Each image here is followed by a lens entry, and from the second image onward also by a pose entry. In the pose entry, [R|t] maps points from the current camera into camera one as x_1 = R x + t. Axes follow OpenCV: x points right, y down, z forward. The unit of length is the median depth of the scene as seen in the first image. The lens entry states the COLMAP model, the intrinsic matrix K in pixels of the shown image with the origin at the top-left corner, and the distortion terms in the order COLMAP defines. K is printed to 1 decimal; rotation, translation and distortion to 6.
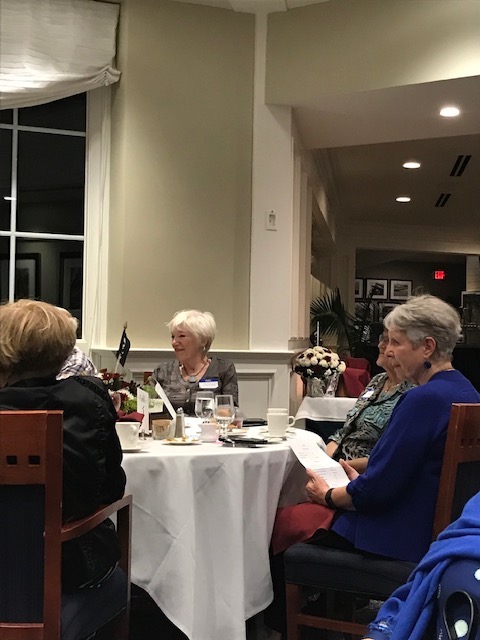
lens RADIAL K [[1033.4, 0, 239.1], [0, 1033.4, 319.8], [0, 0, 1]] dist [0.105810, 0.008108]
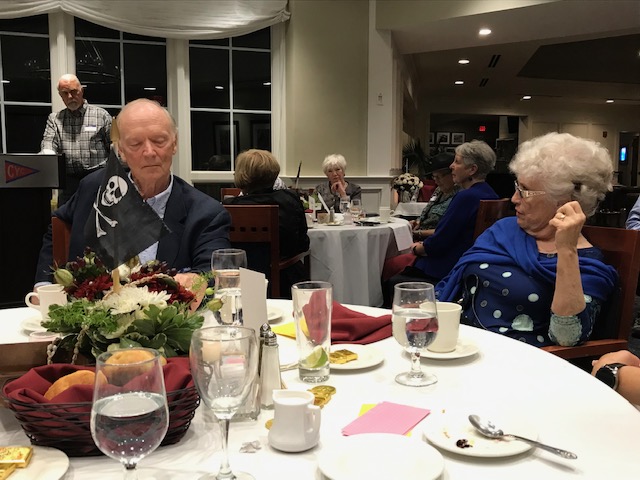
lens RADIAL K [[653.5, 0, 320.0], [0, 653.5, 240.0], [0, 0, 1]] dist [0.029858, 0.003620]
pose [[0.998377, -0.010363, -0.055997, -0.009088], [0.017107, 0.992465, 0.121331, 0.001537], [0.054318, -0.122092, 0.991031, -0.108719]]
